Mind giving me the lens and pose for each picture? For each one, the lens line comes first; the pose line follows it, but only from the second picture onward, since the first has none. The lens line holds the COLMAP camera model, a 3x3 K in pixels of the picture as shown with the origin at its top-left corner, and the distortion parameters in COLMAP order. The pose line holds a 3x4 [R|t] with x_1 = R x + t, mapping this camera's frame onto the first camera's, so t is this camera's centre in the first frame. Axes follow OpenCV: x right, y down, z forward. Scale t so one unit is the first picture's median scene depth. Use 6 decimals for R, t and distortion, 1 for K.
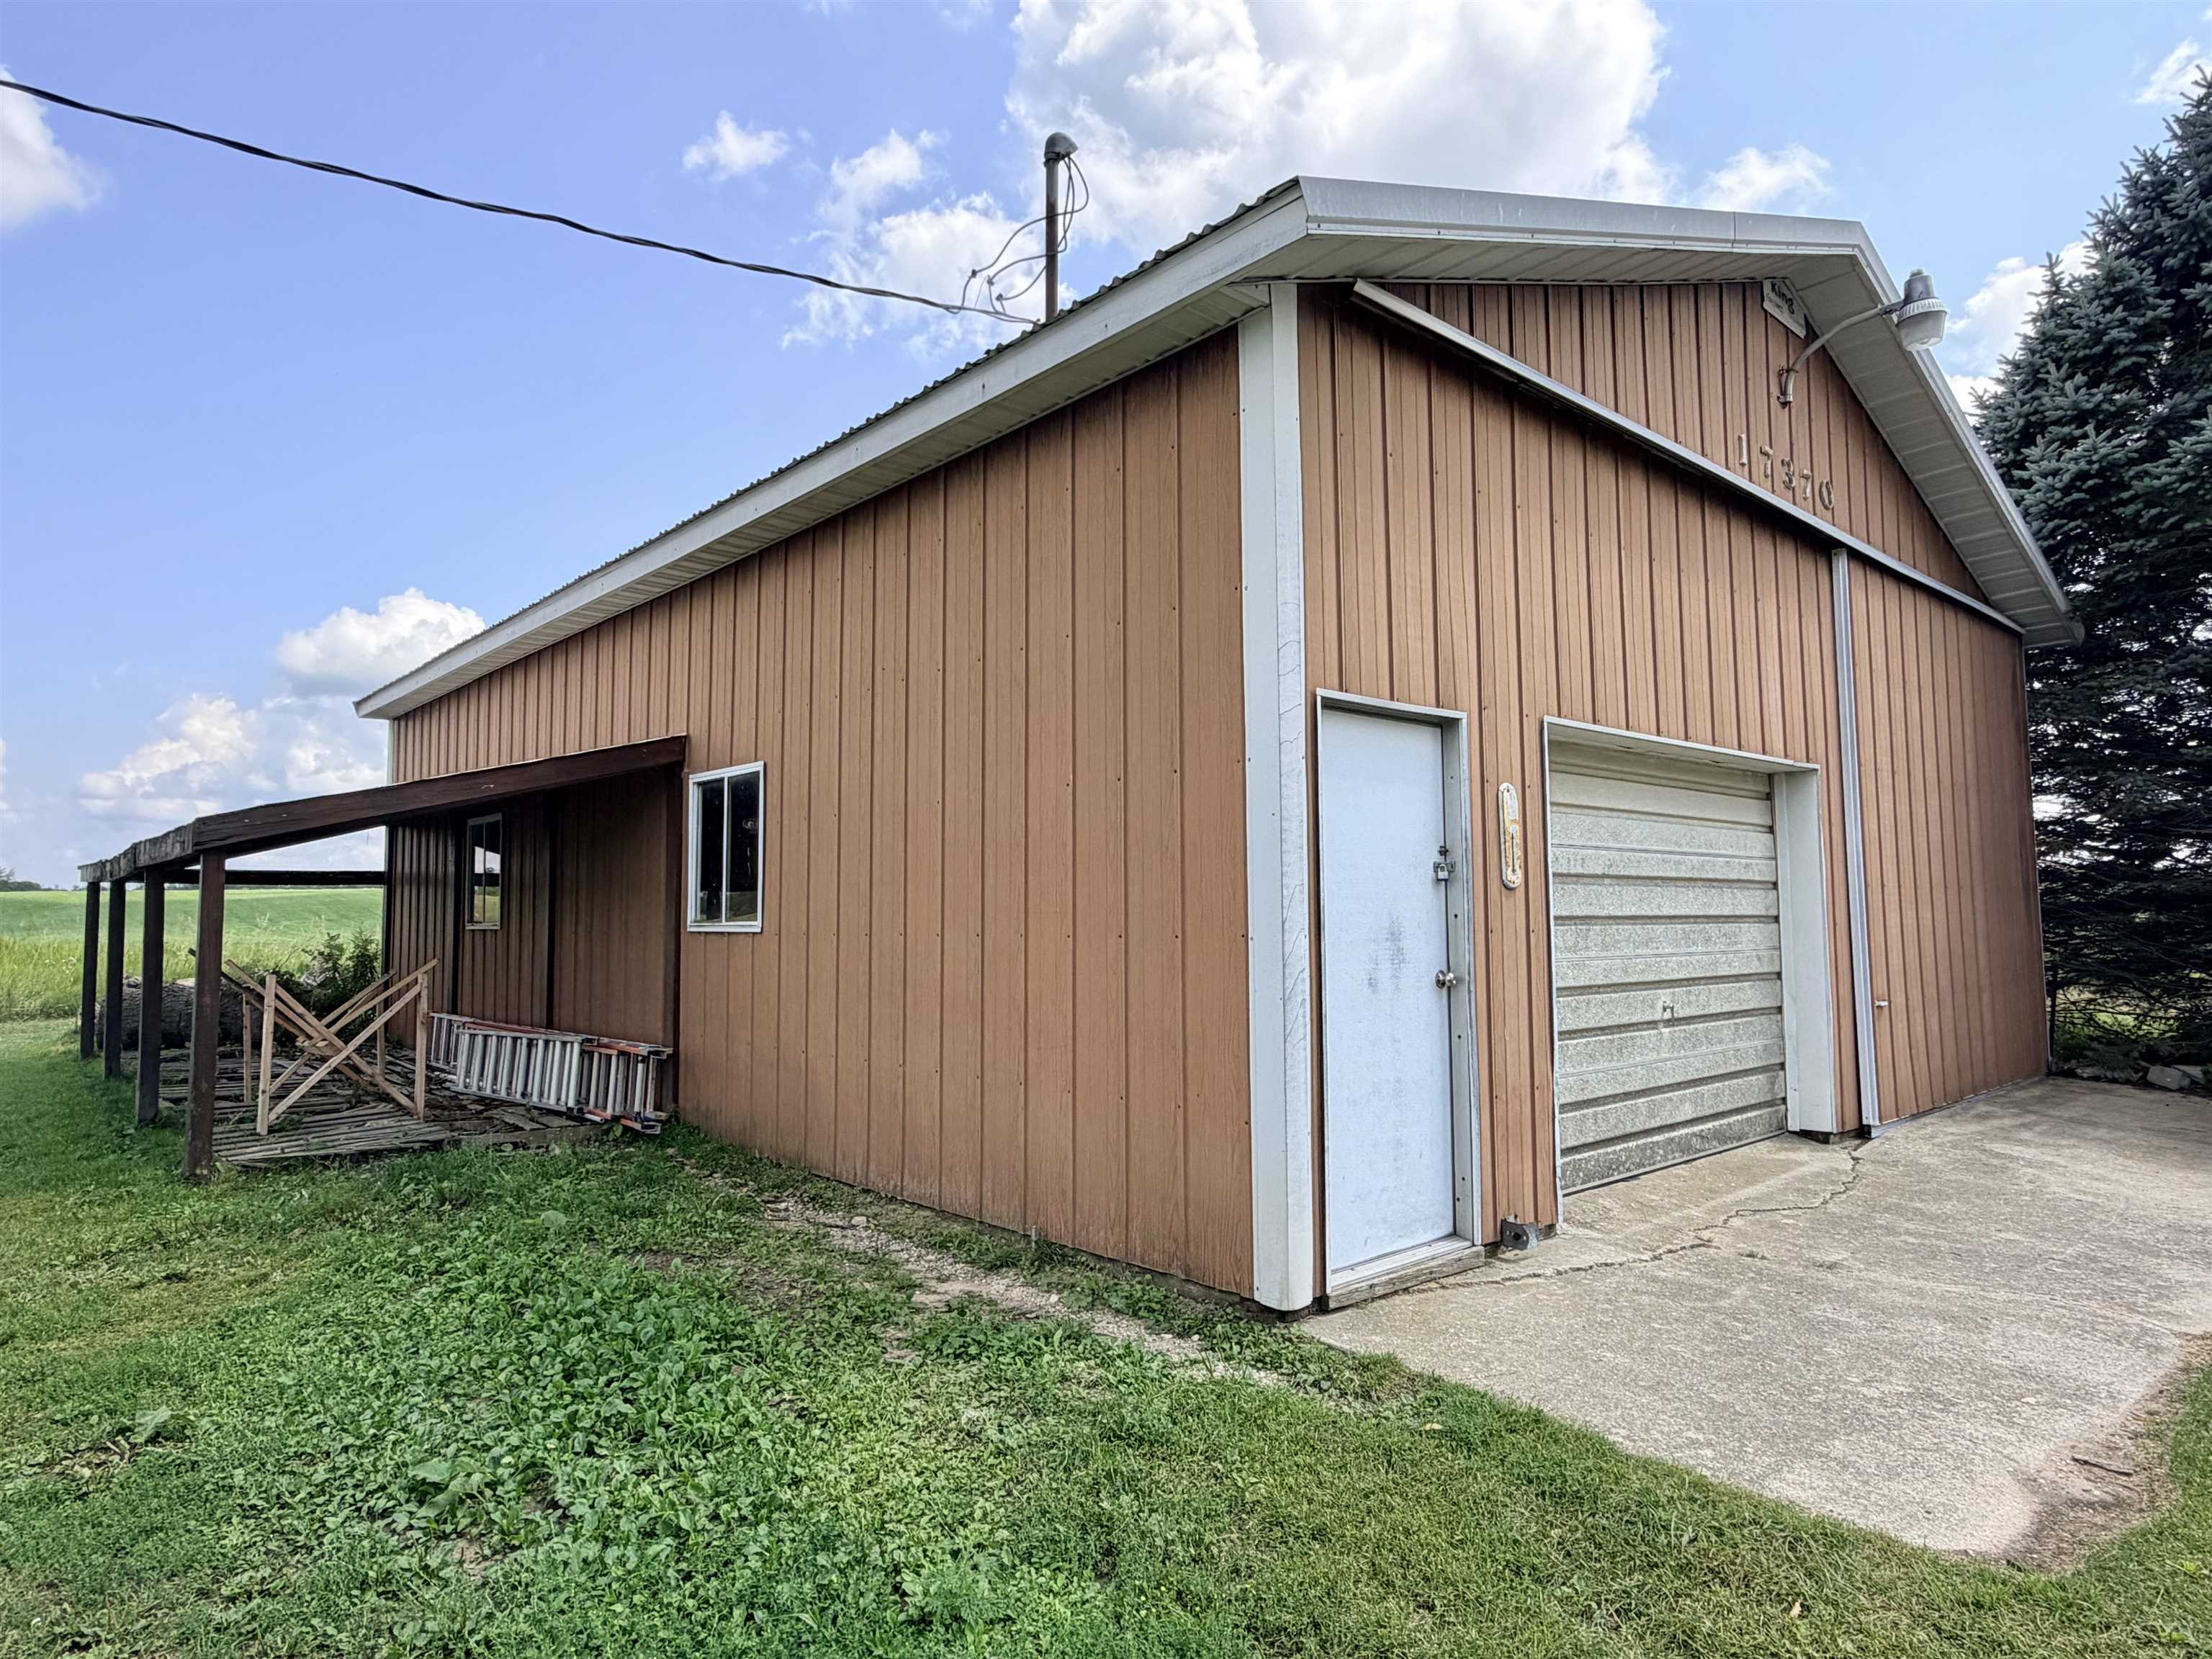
lens RADIAL K [[1303.5, 0, 1098.4], [0, 1303.5, 836.5], [0, 0, 1]] dist [-0.004675, -0.000557]
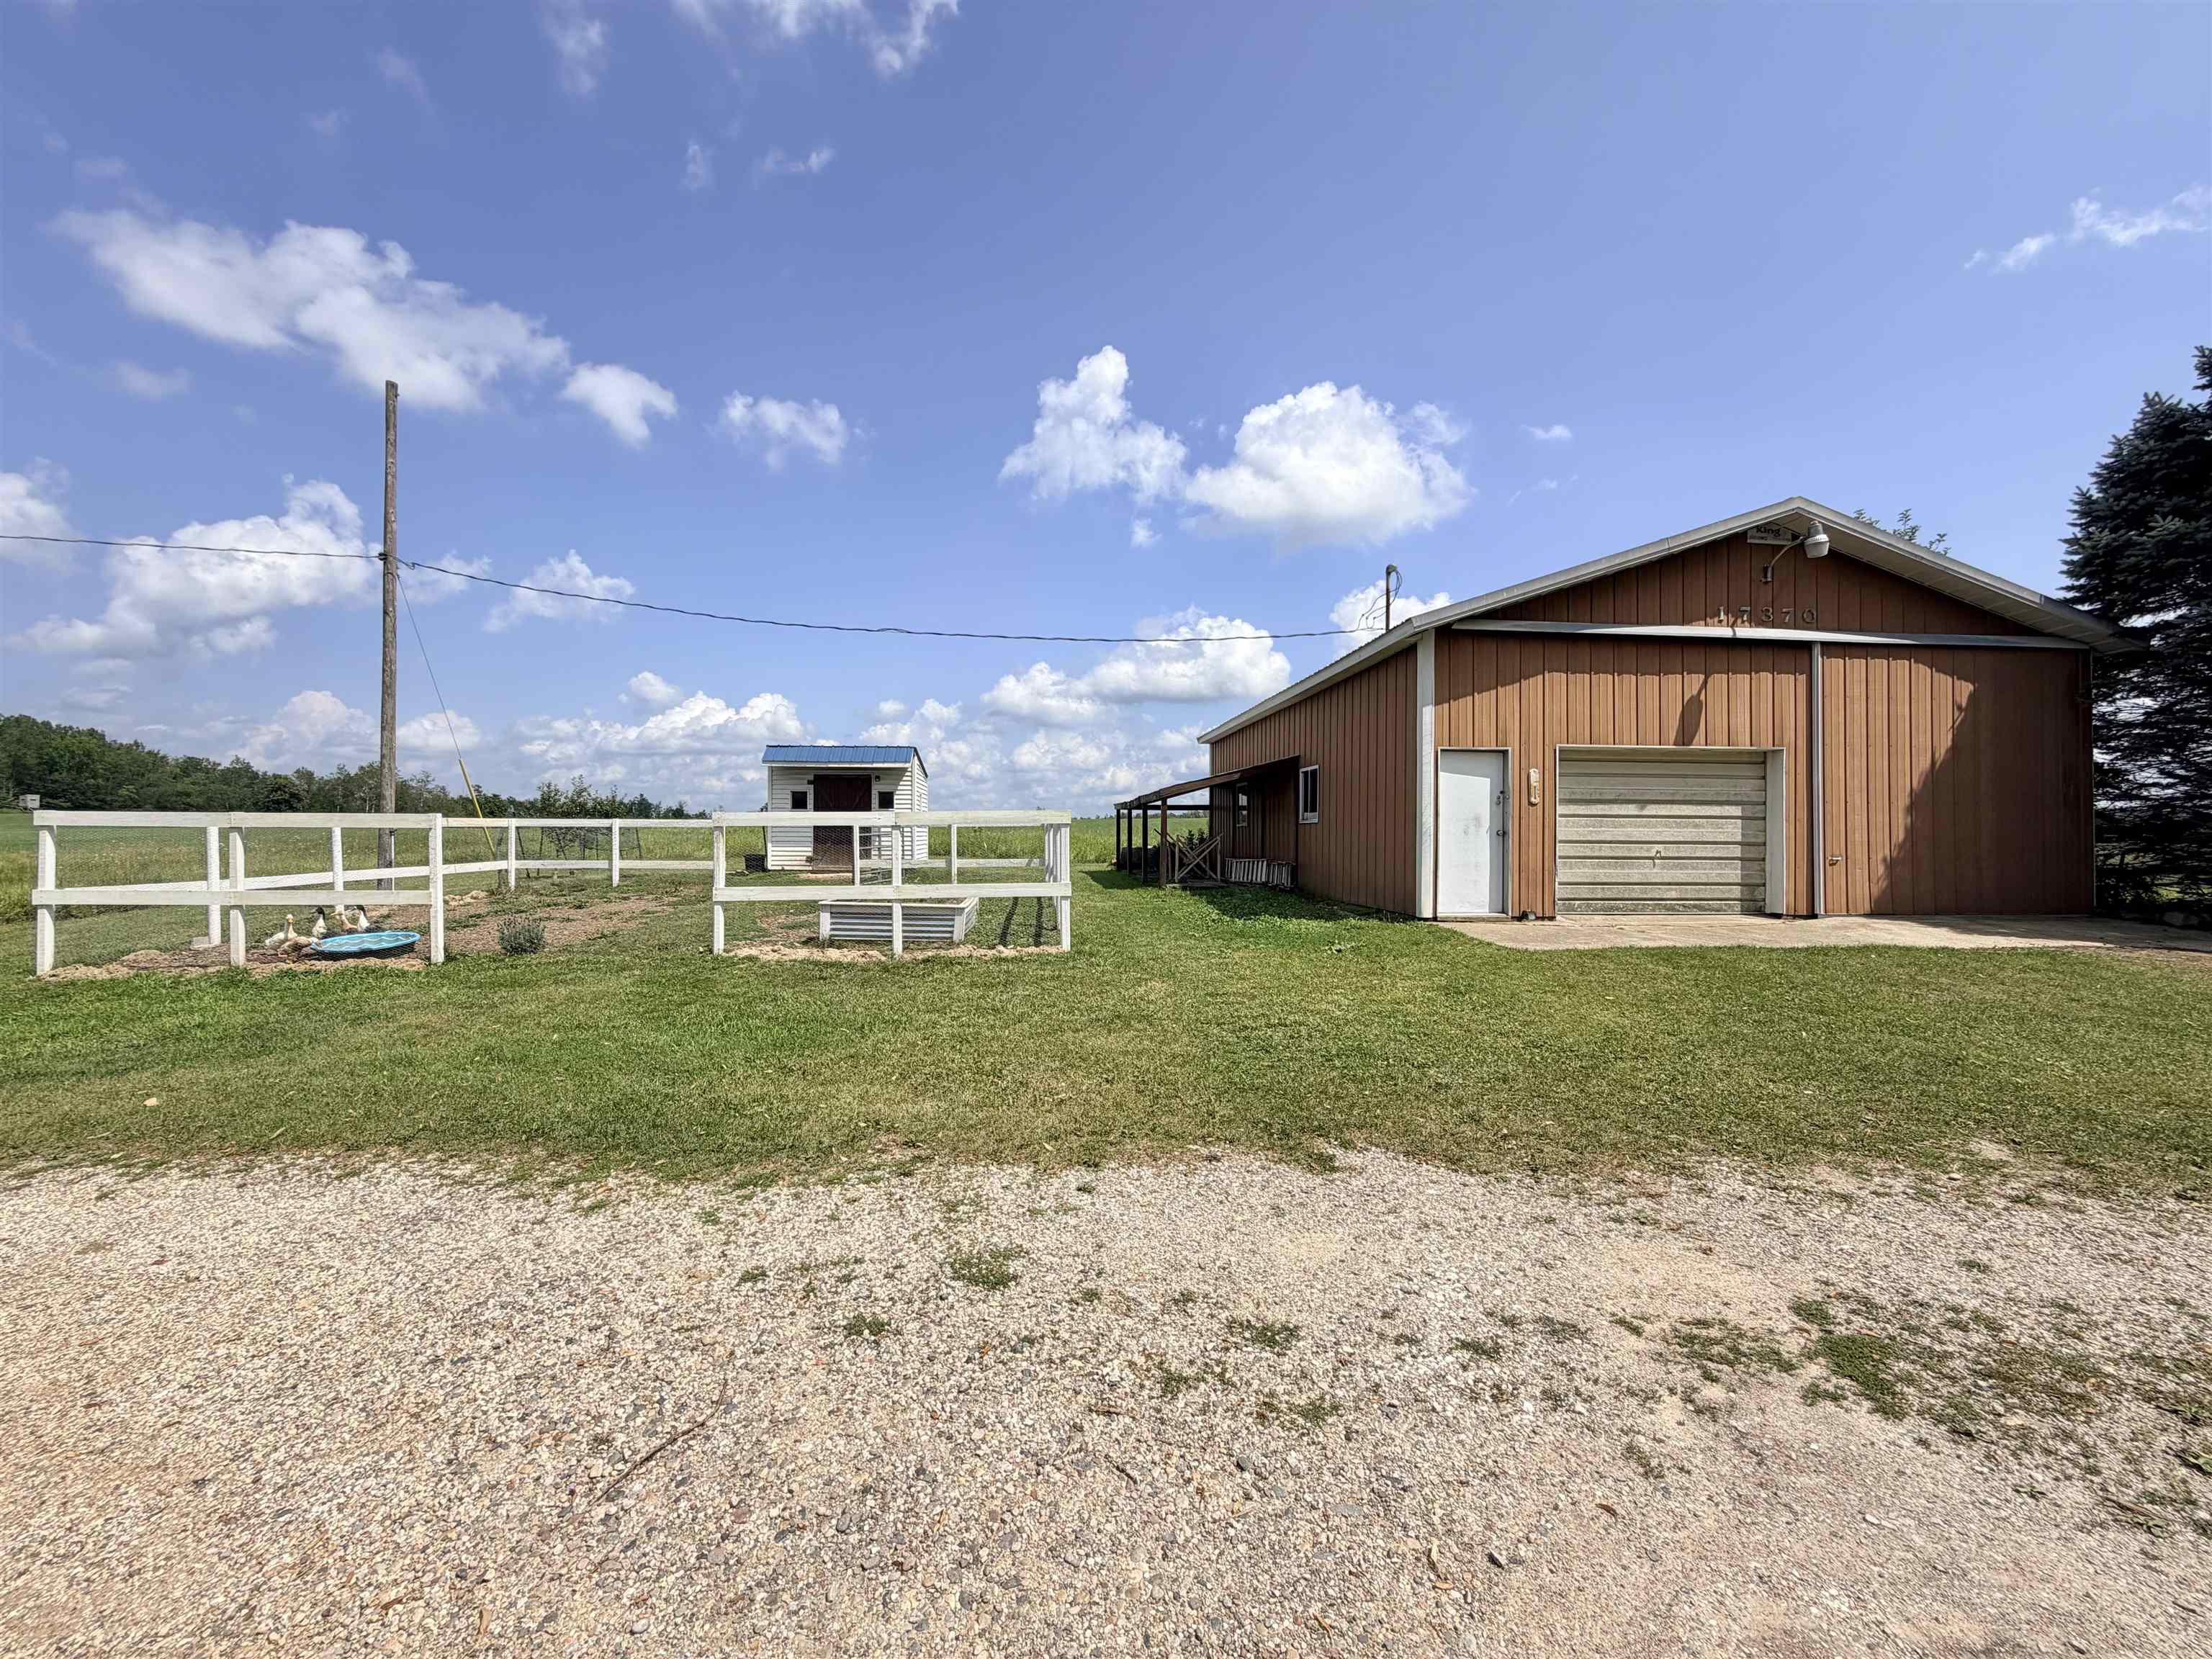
lens RADIAL K [[883.8, 0, 1104.3], [0, 883.8, 837.1], [0, 0, 1]] dist [0.003162, 0.000487]
pose [[0.811256, 0.010418, -0.584599, 0.492657], [0.025457, 0.998264, 0.053117, -0.012492], [0.584137, -0.057974, 0.809582, -0.868796]]
